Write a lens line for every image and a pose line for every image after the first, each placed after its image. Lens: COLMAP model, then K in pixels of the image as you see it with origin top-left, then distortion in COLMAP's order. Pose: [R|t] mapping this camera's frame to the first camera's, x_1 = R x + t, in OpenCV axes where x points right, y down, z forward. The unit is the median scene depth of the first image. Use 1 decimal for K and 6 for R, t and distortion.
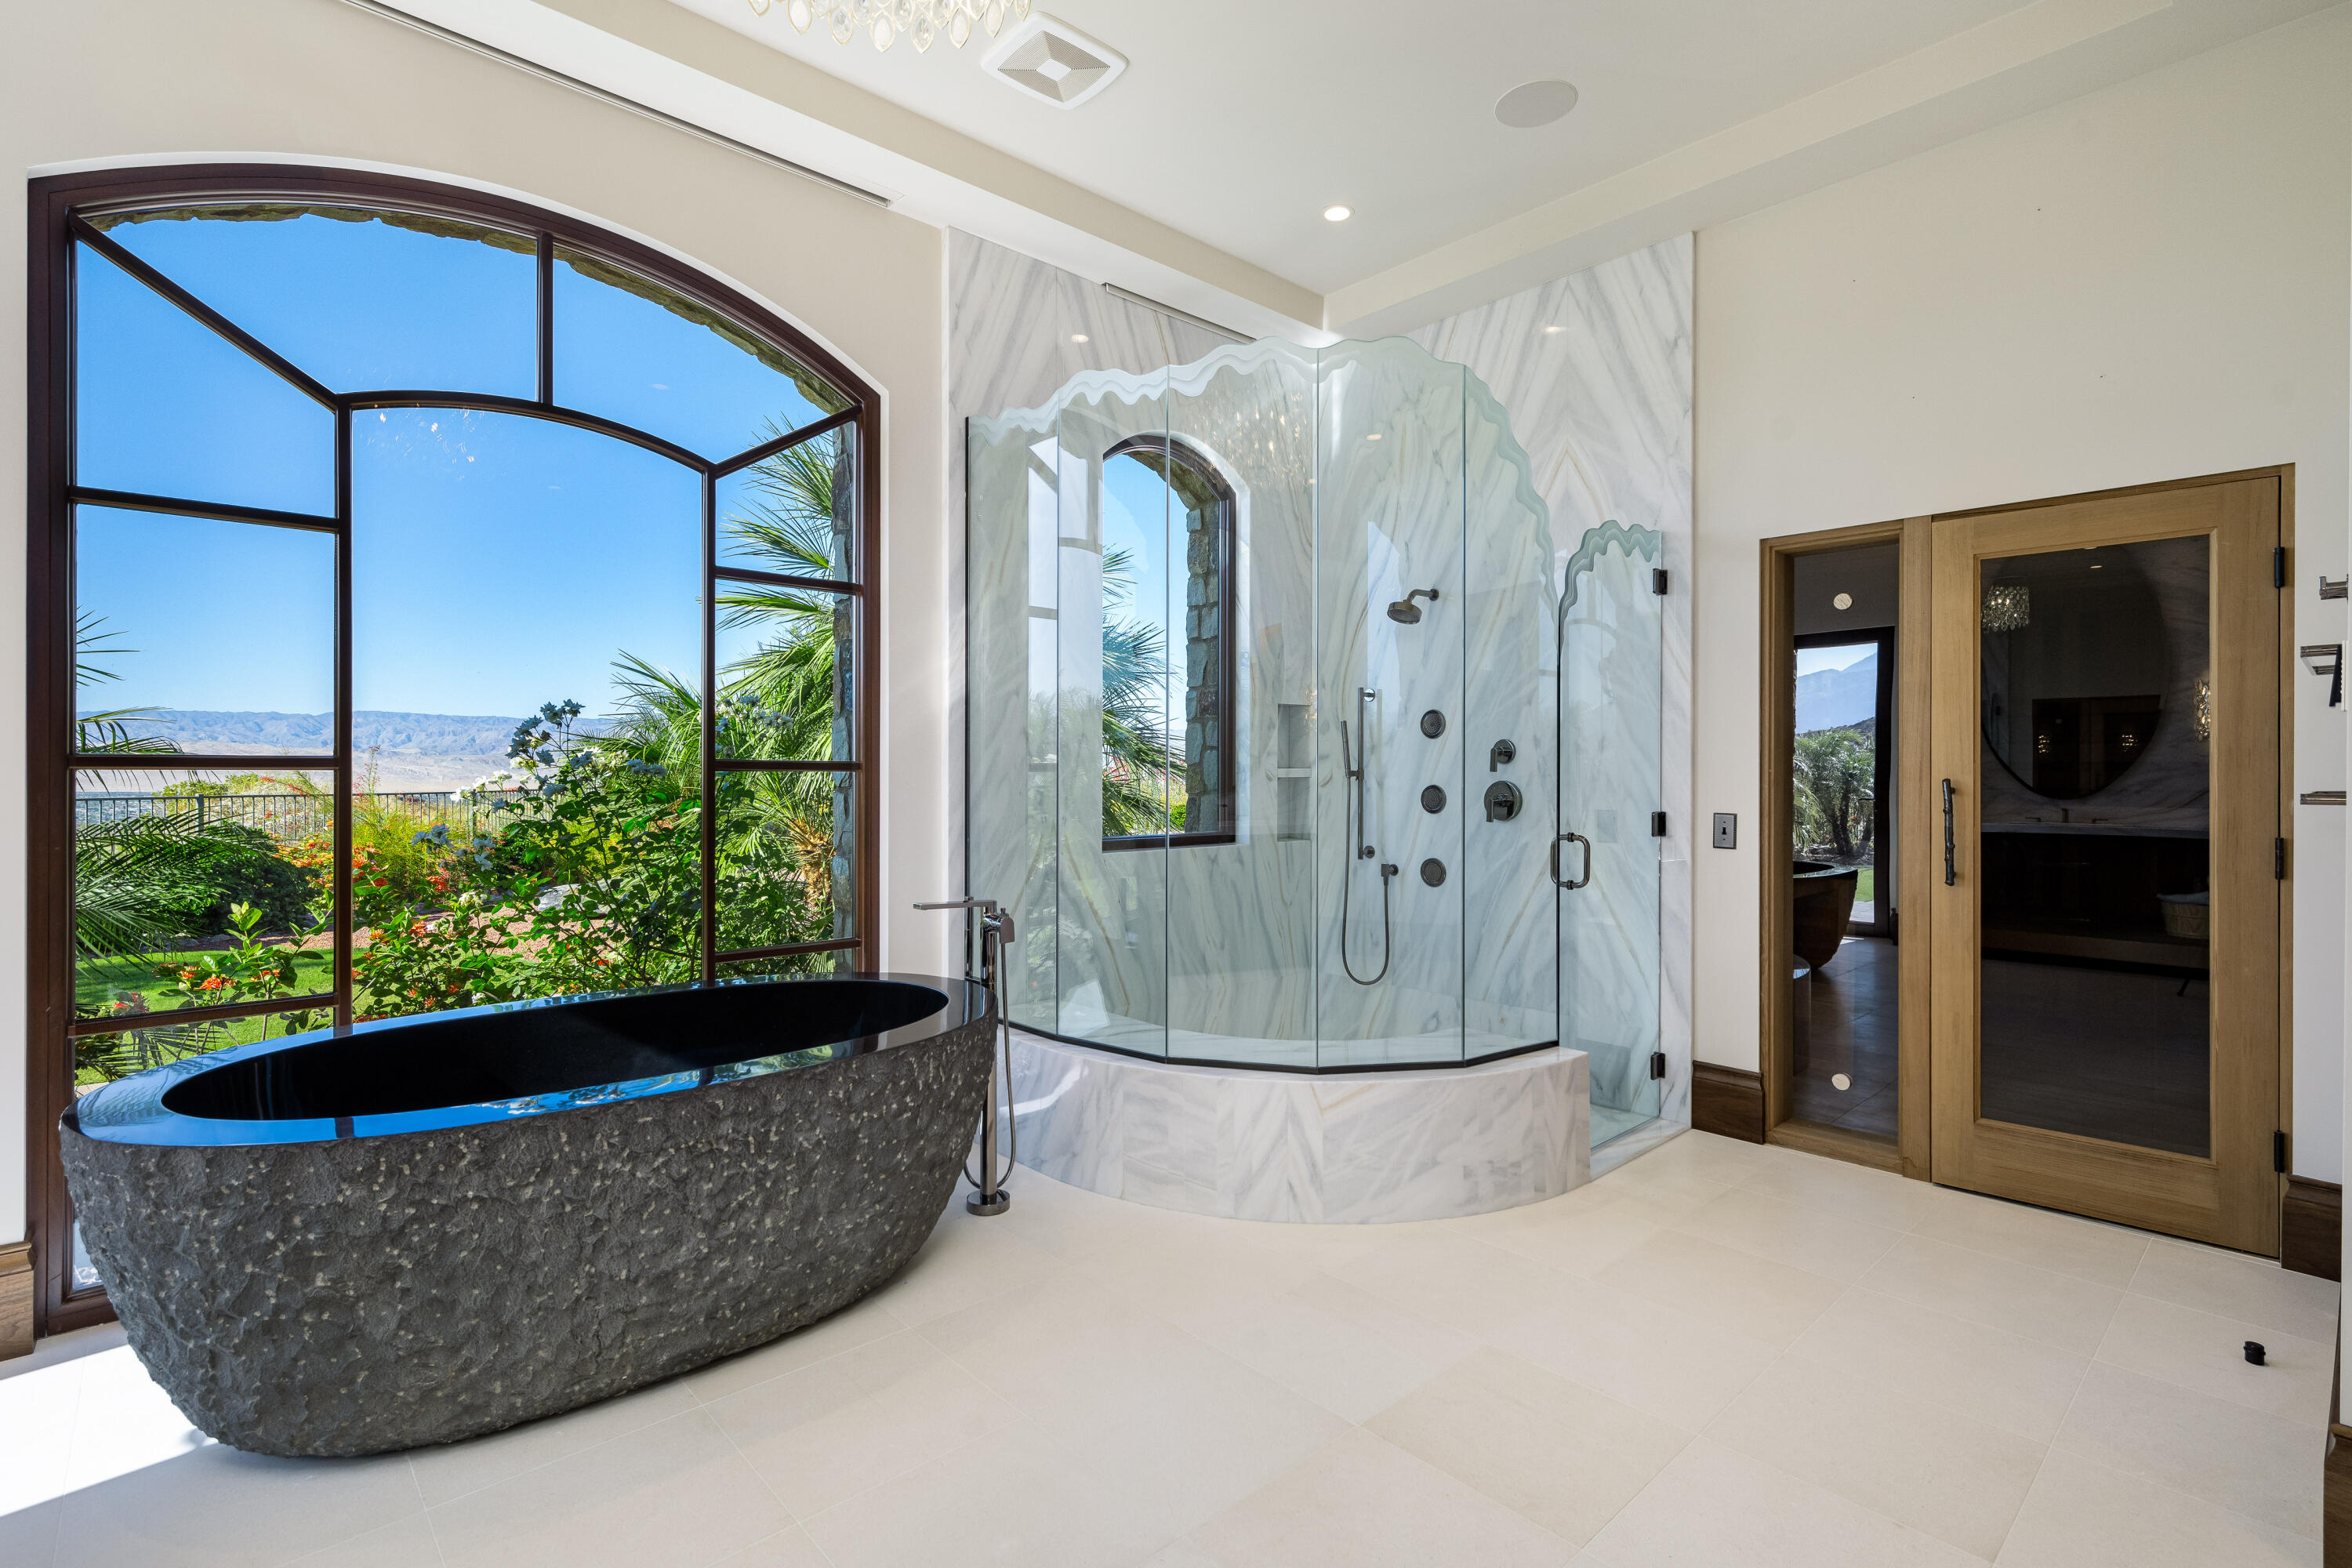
lens RADIAL K [[1098.7, 0, 1174.1], [0, 1098.7, 772.1], [0, 0, 1]] dist [0.001944, 0.001436]
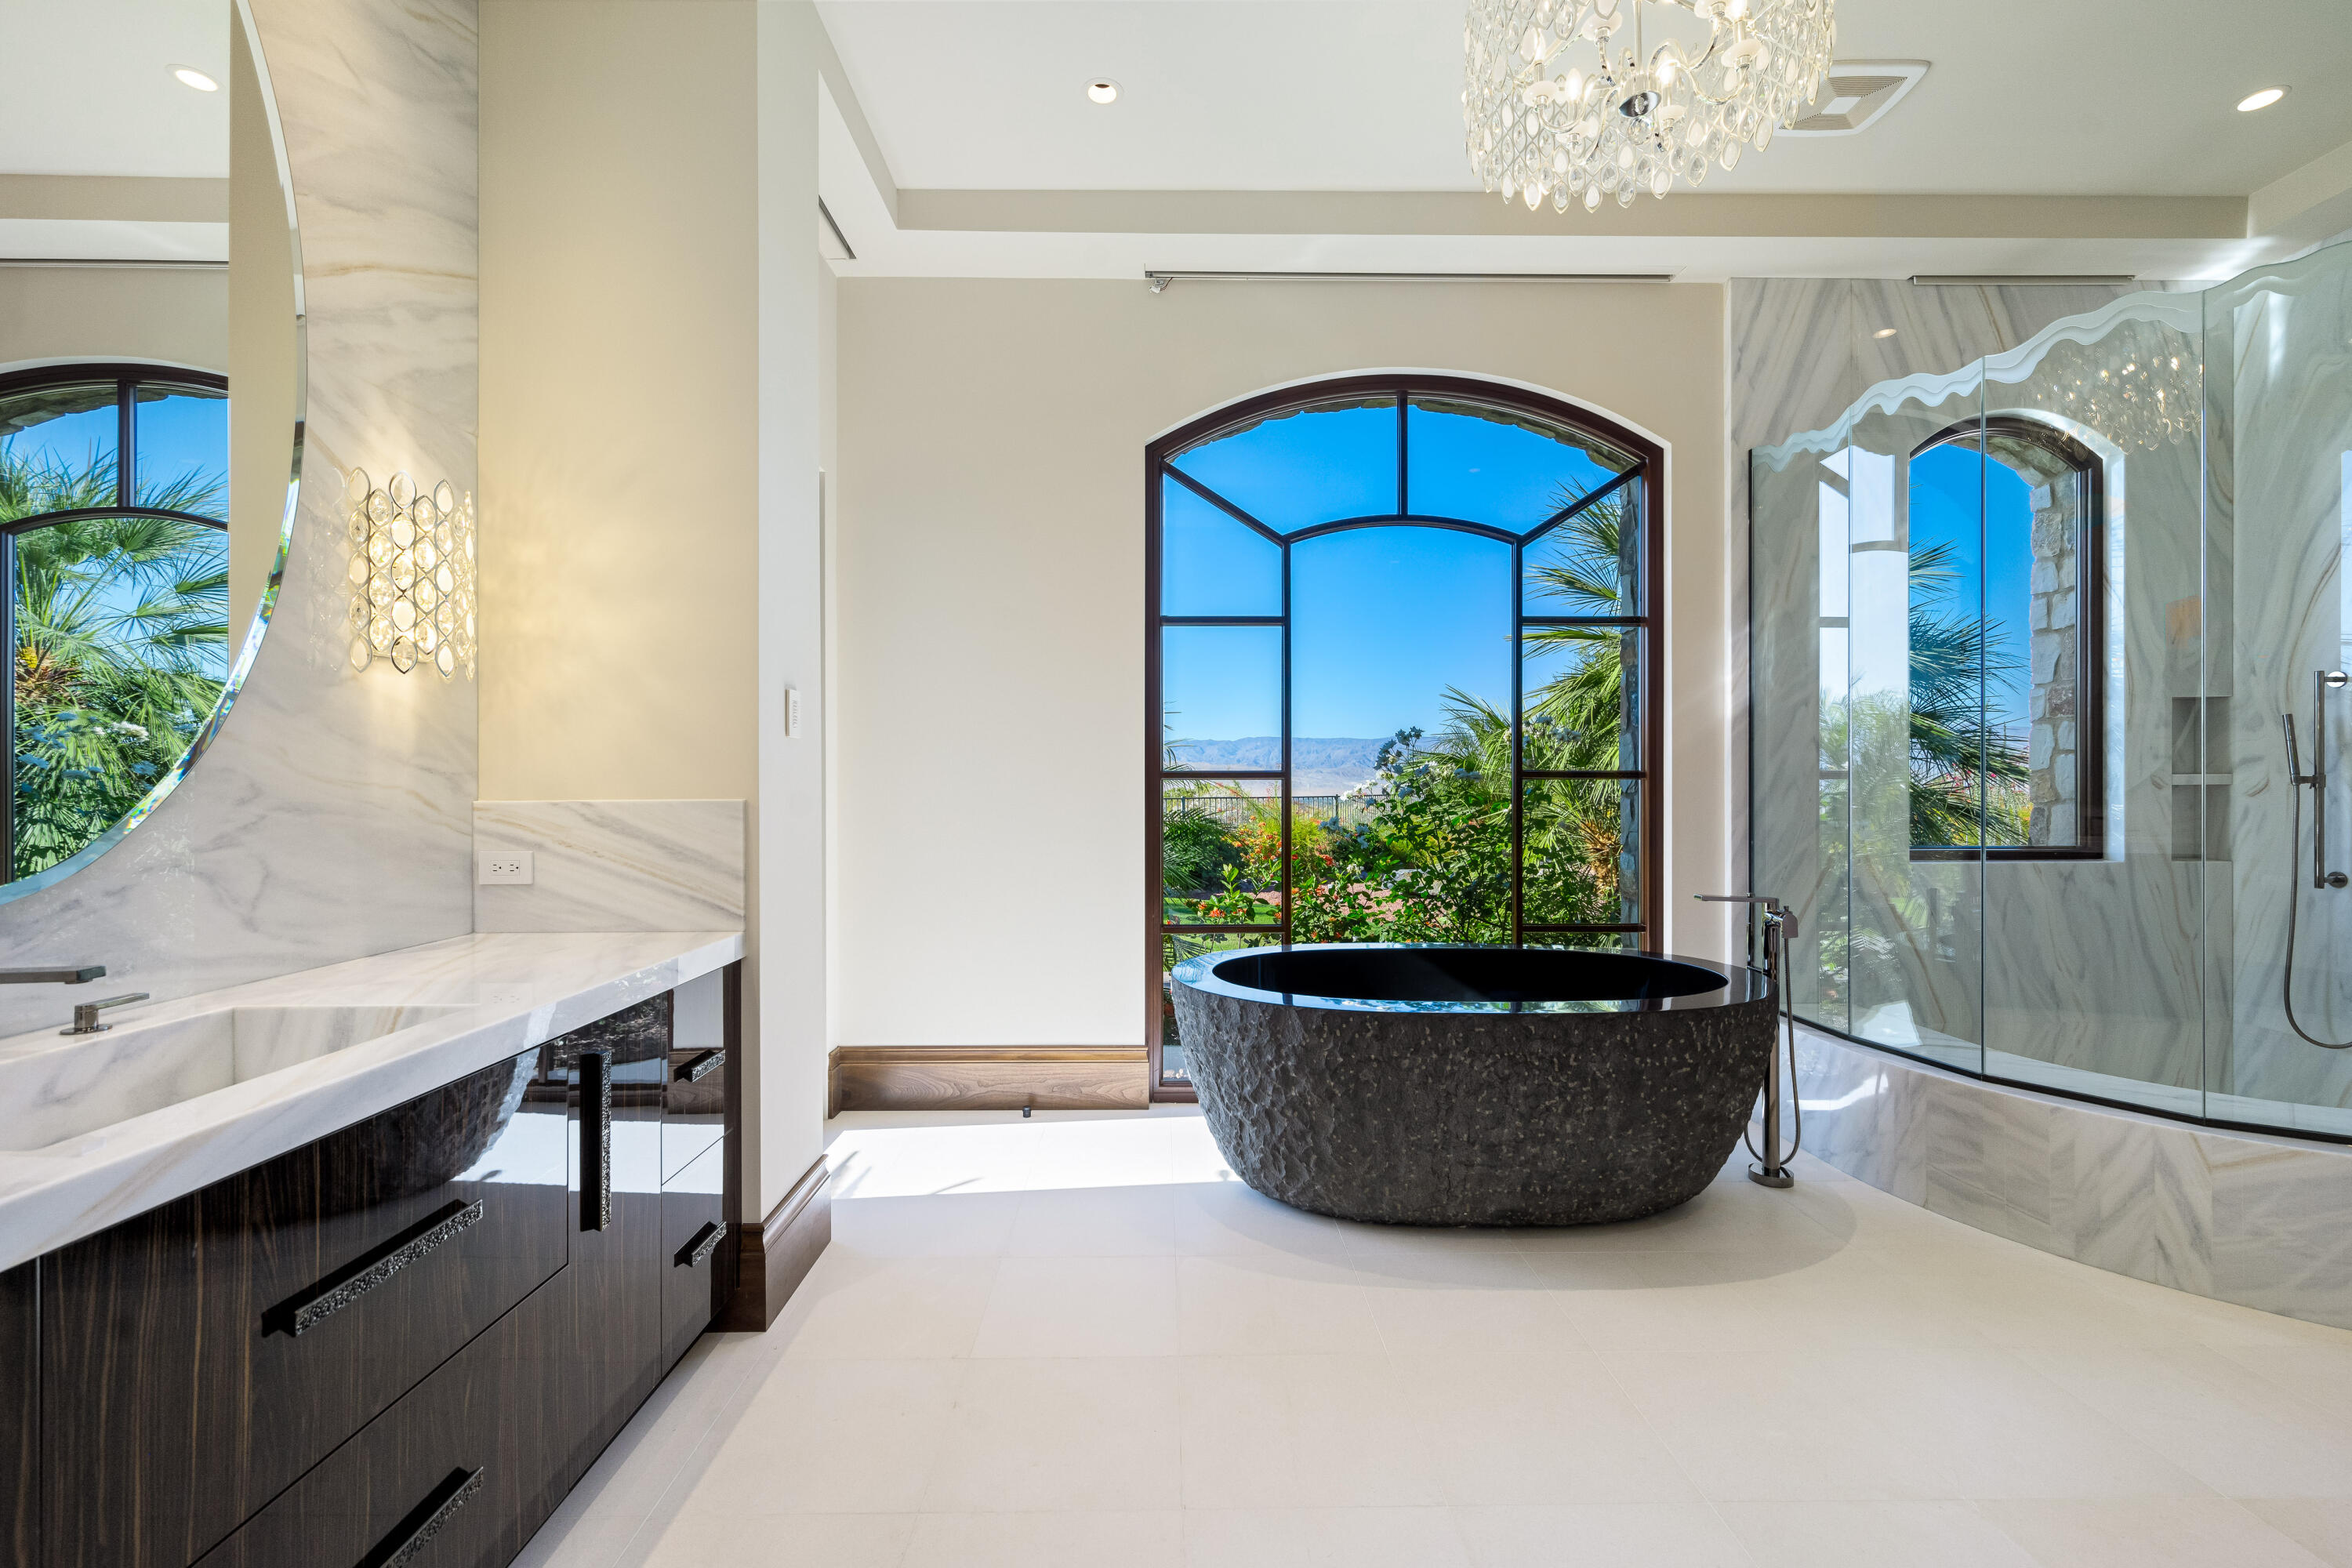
lens RADIAL K [[989.3, 0, 1176.0], [0, 989.3, 784.0], [0, 0, 1]] dist [0.000332, -0.000176]
pose [[0.749909, -0.000044, -0.661541, 0.032171], [0.002676, 0.999992, 0.002966, 0.000212], [0.661536, -0.003995, 0.749903, -0.104148]]
